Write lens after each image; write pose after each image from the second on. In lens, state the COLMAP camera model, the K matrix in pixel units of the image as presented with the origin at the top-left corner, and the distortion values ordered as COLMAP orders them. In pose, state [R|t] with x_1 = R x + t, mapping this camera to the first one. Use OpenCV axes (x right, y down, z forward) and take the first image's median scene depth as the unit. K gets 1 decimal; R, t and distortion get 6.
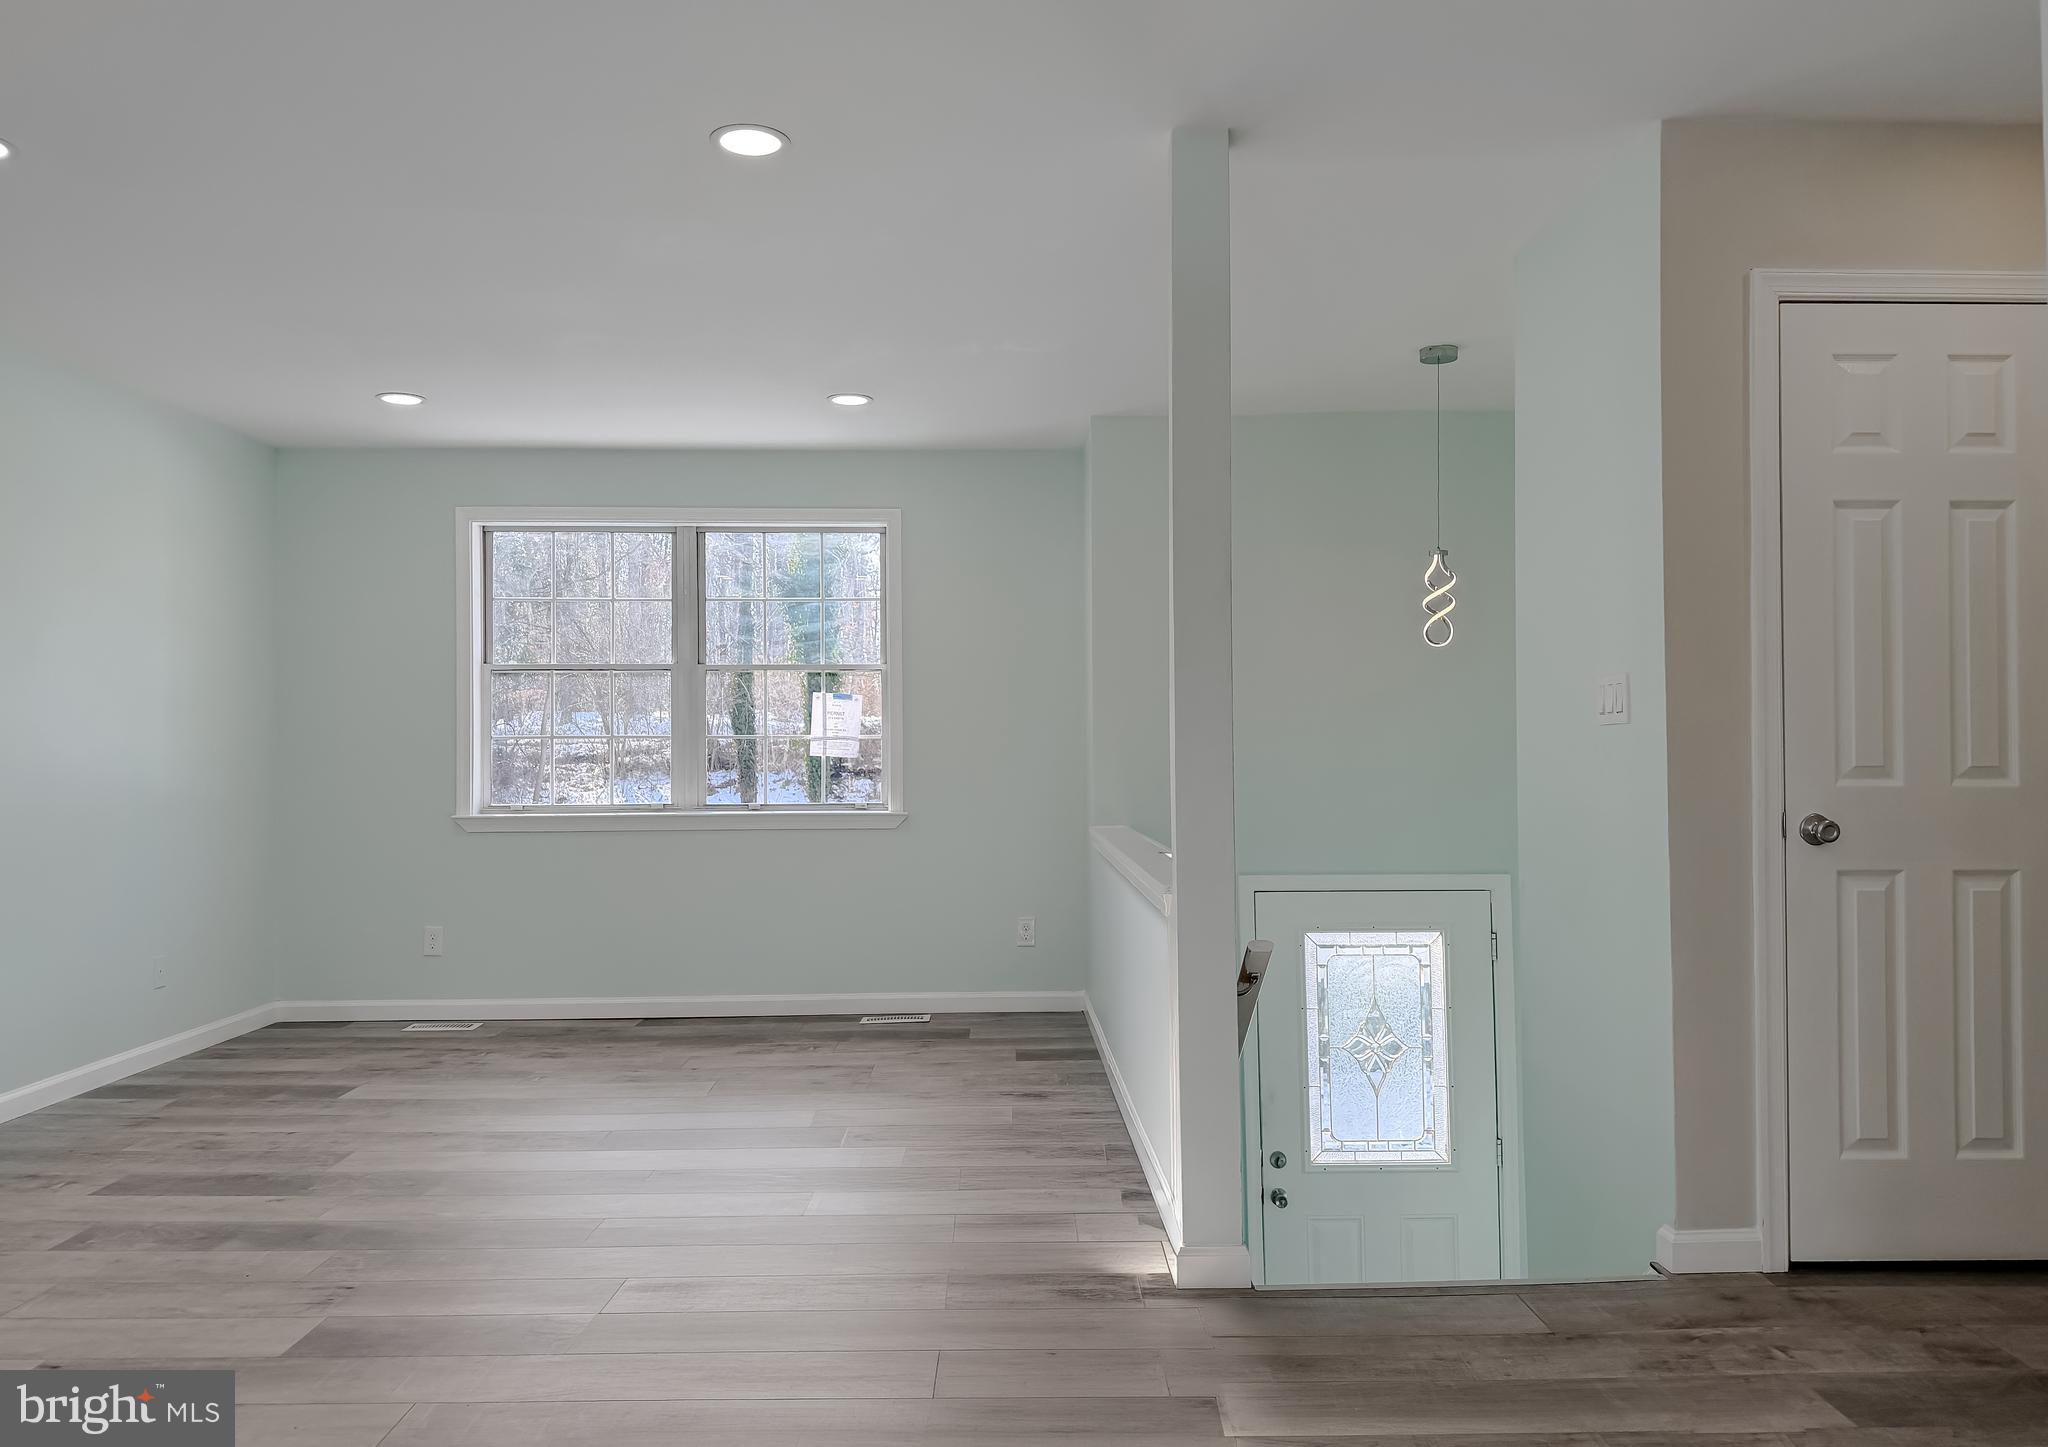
lens RADIAL K [[1454.8, 0, 1024.0], [0, 1454.8, 723.5], [0, 0, 1]] dist [0.001890, -0.004555]
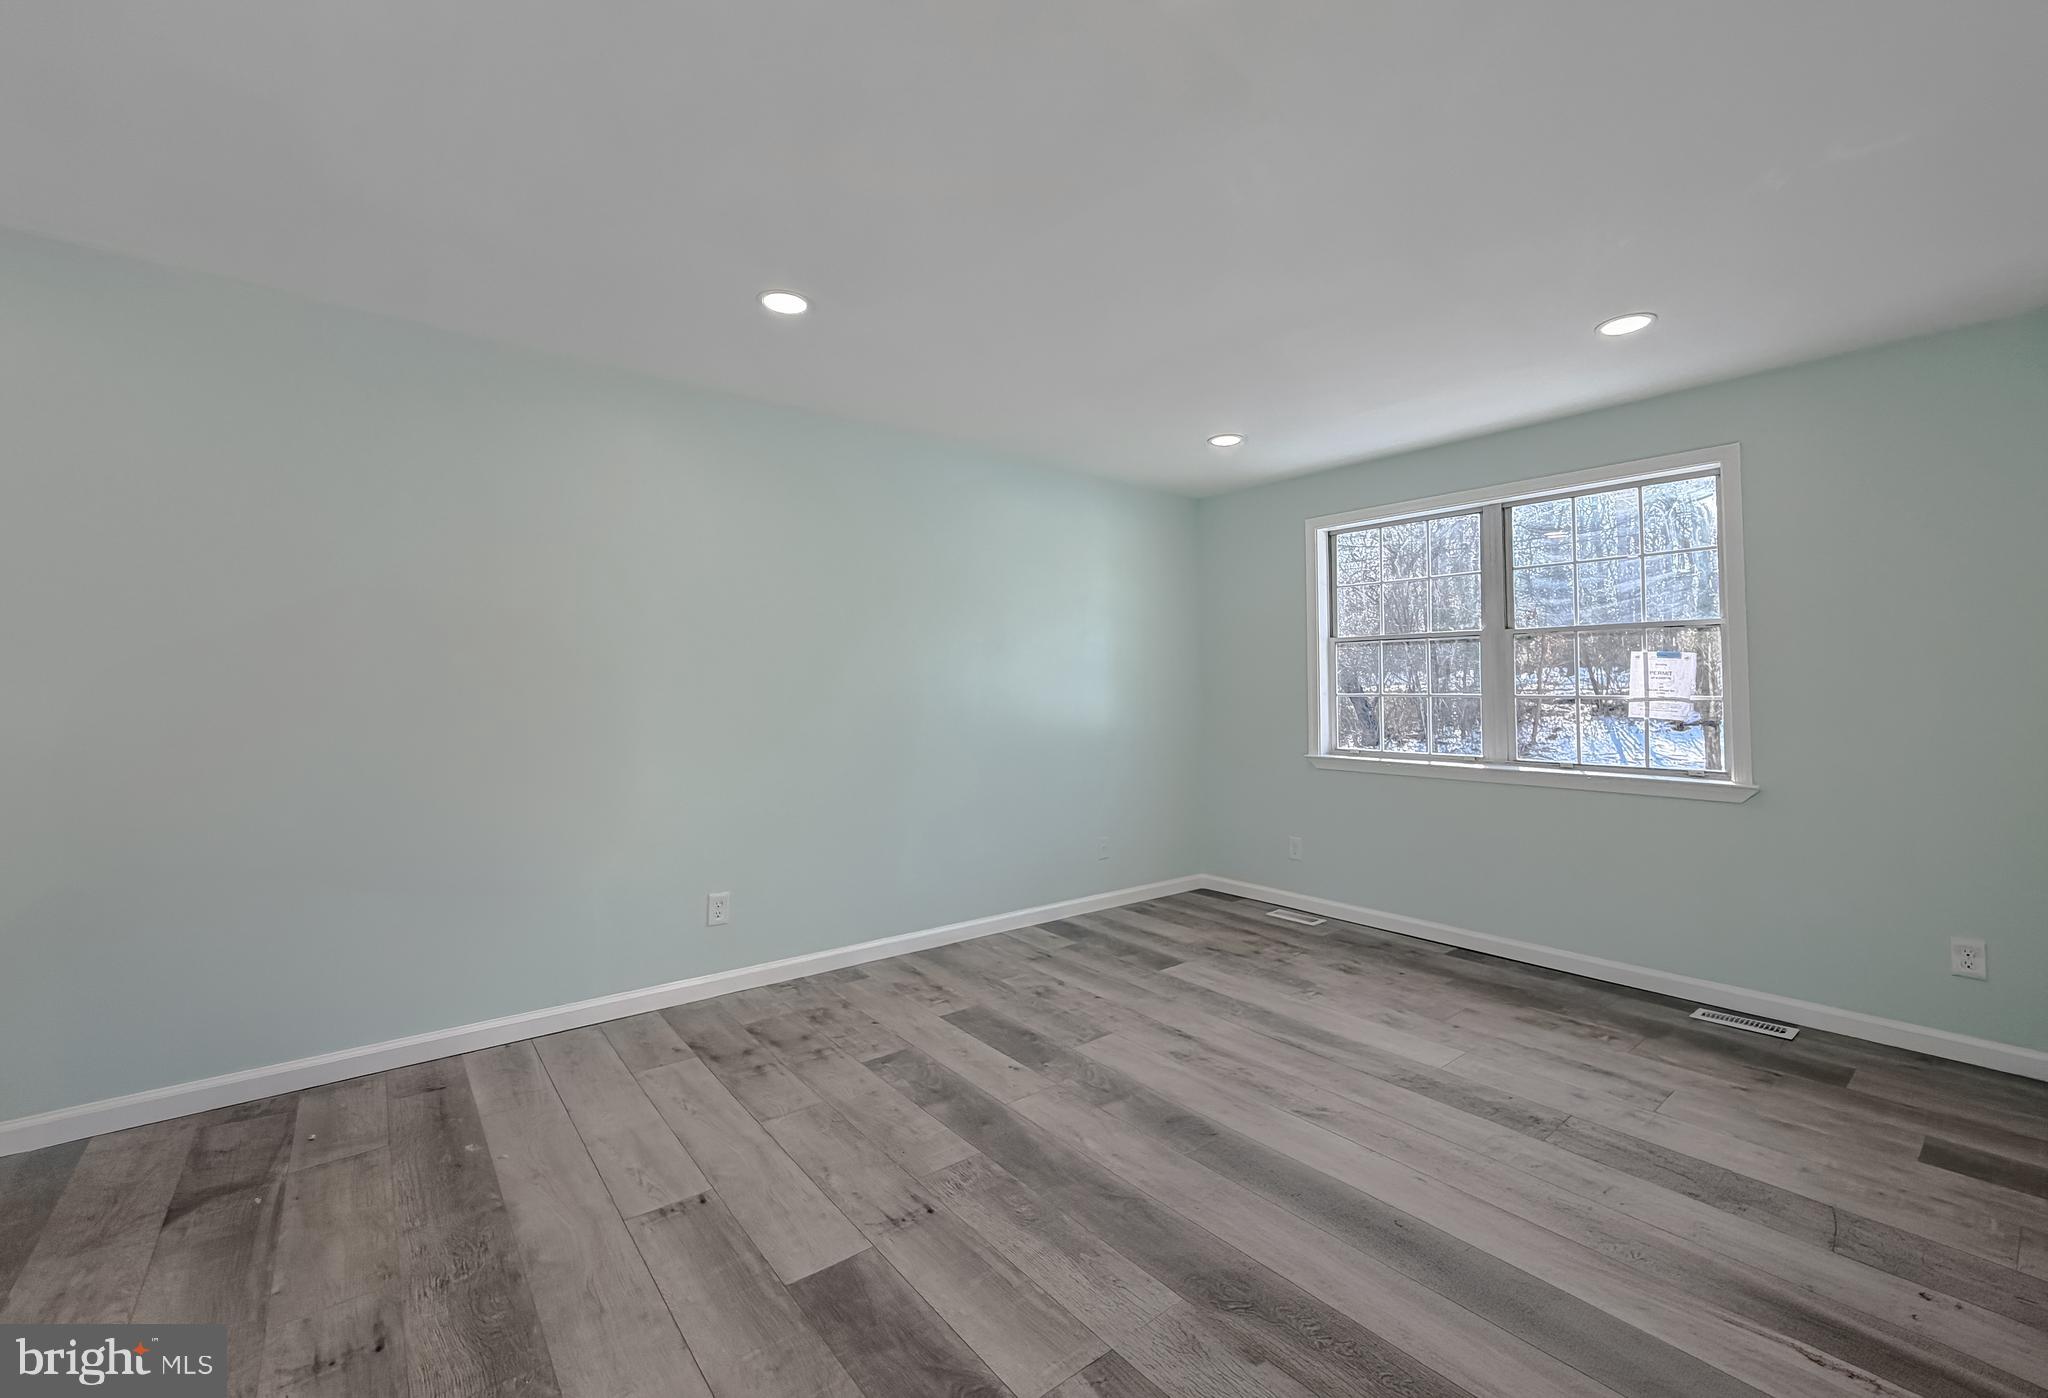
lens RADIAL K [[839.0, 0, 1021.0], [0, 839.0, 660.5], [0, 0, 1]] dist [0.002306, 0.000219]
pose [[0.617189, -0.023792, -0.786455, 0.047912], [0.009391, 0.999694, -0.022873, -0.007007], [0.786759, 0.006731, 0.617224, 0.359218]]
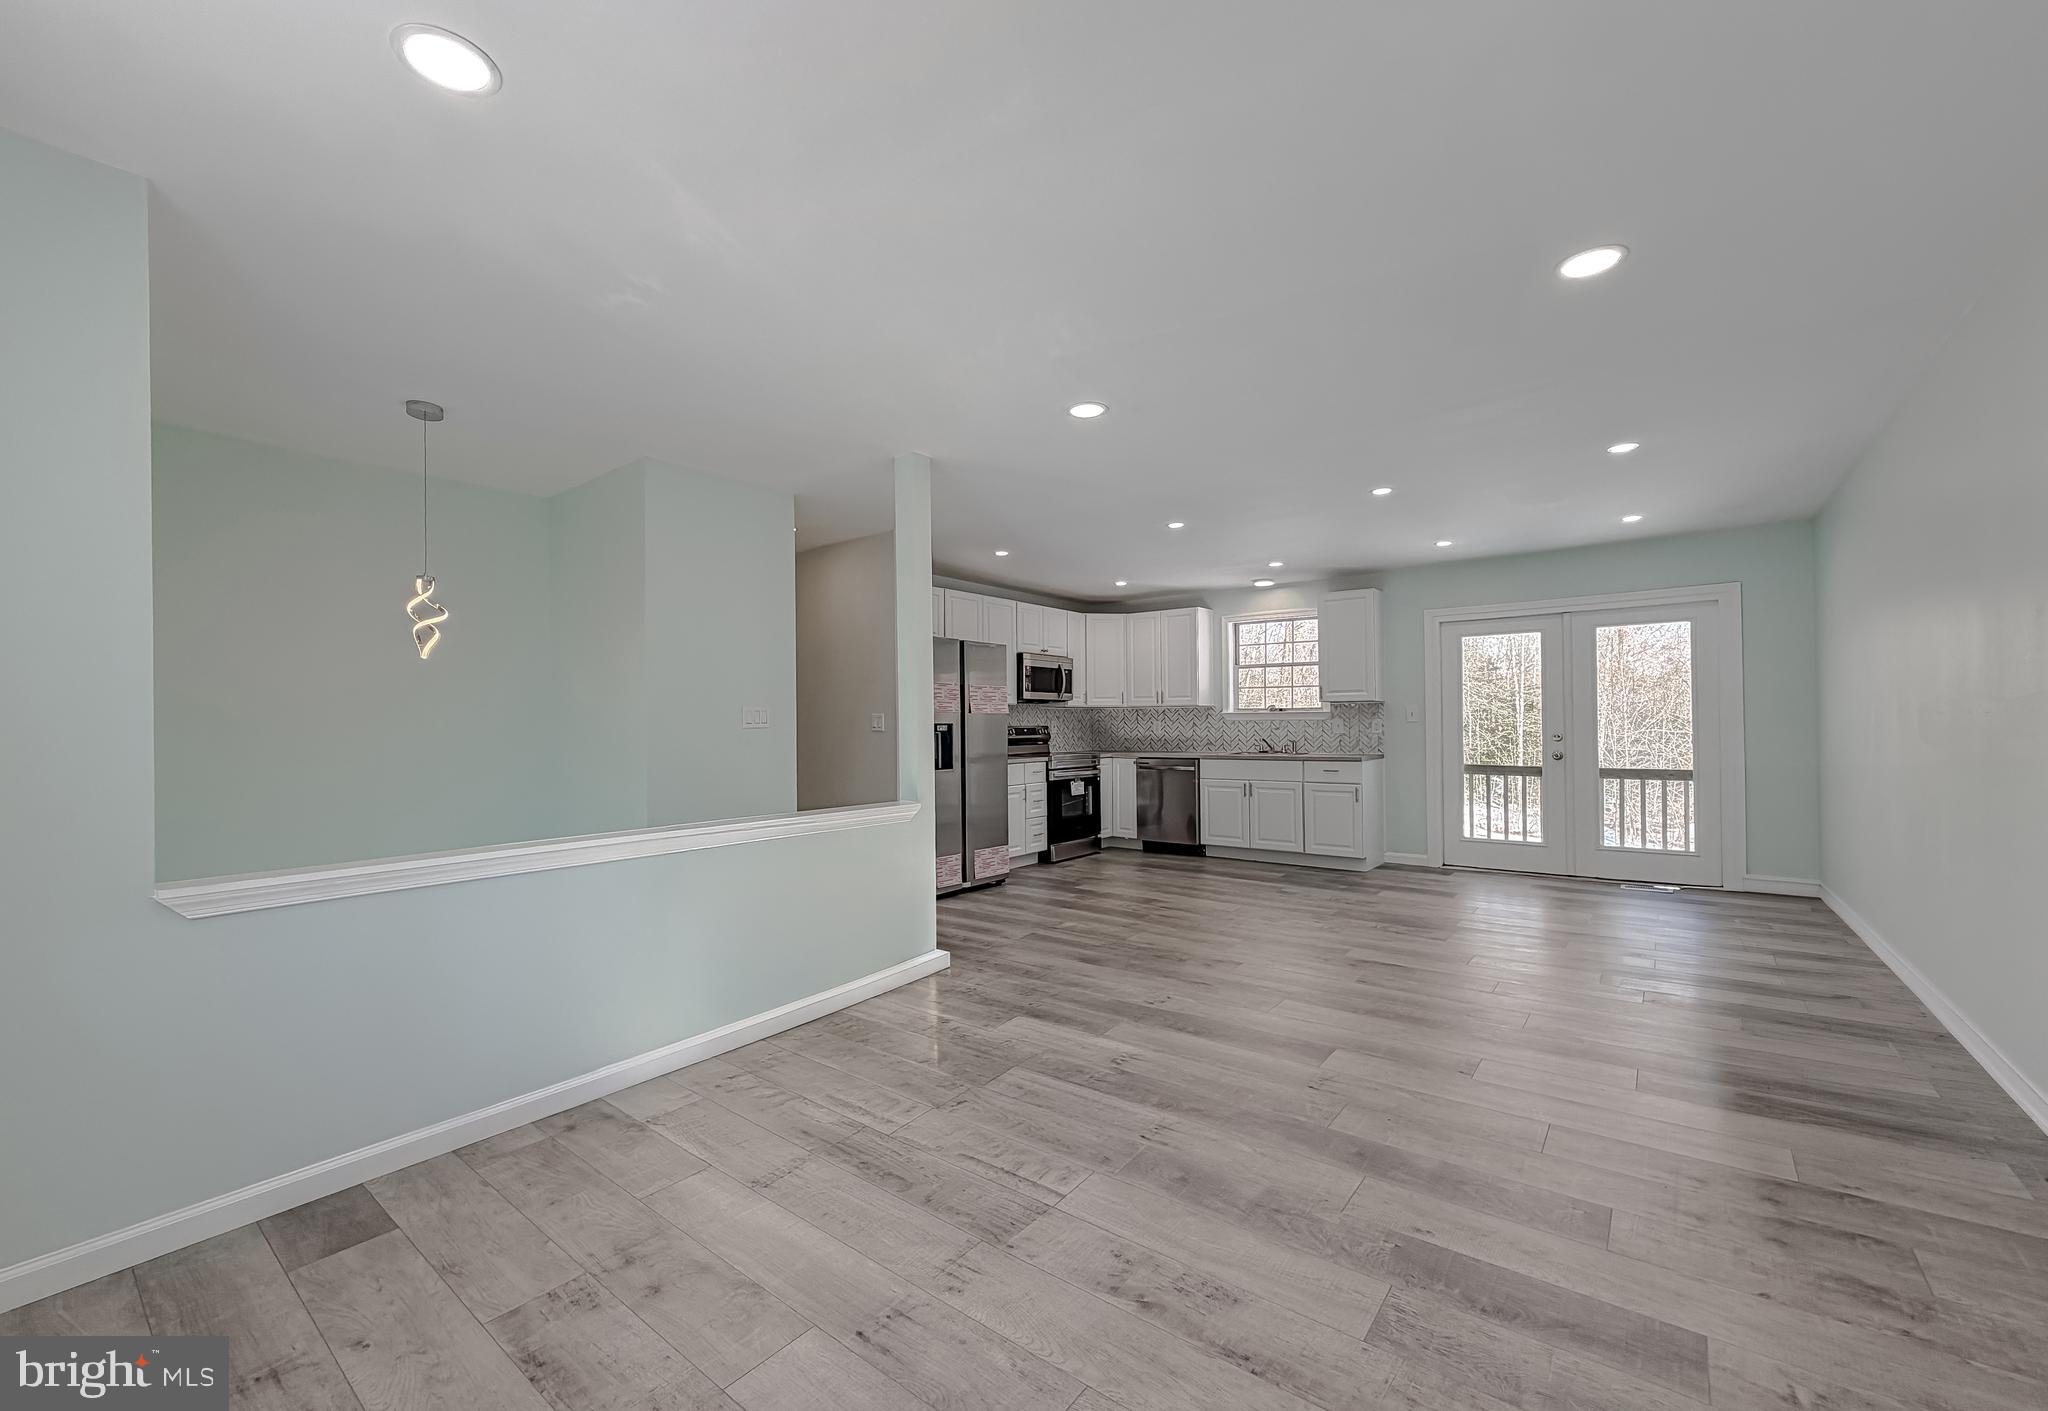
lens RADIAL K [[829.9, 0, 1019.1], [0, 829.9, 716.2], [0, 0, 1]] dist [0.000254, 0.000061]
pose [[-0.782204, 0.022912, 0.622601, -0.420992], [0.004842, 0.999517, -0.030700, 0.013714], [-0.623004, -0.020998, -0.781937, 1.021667]]
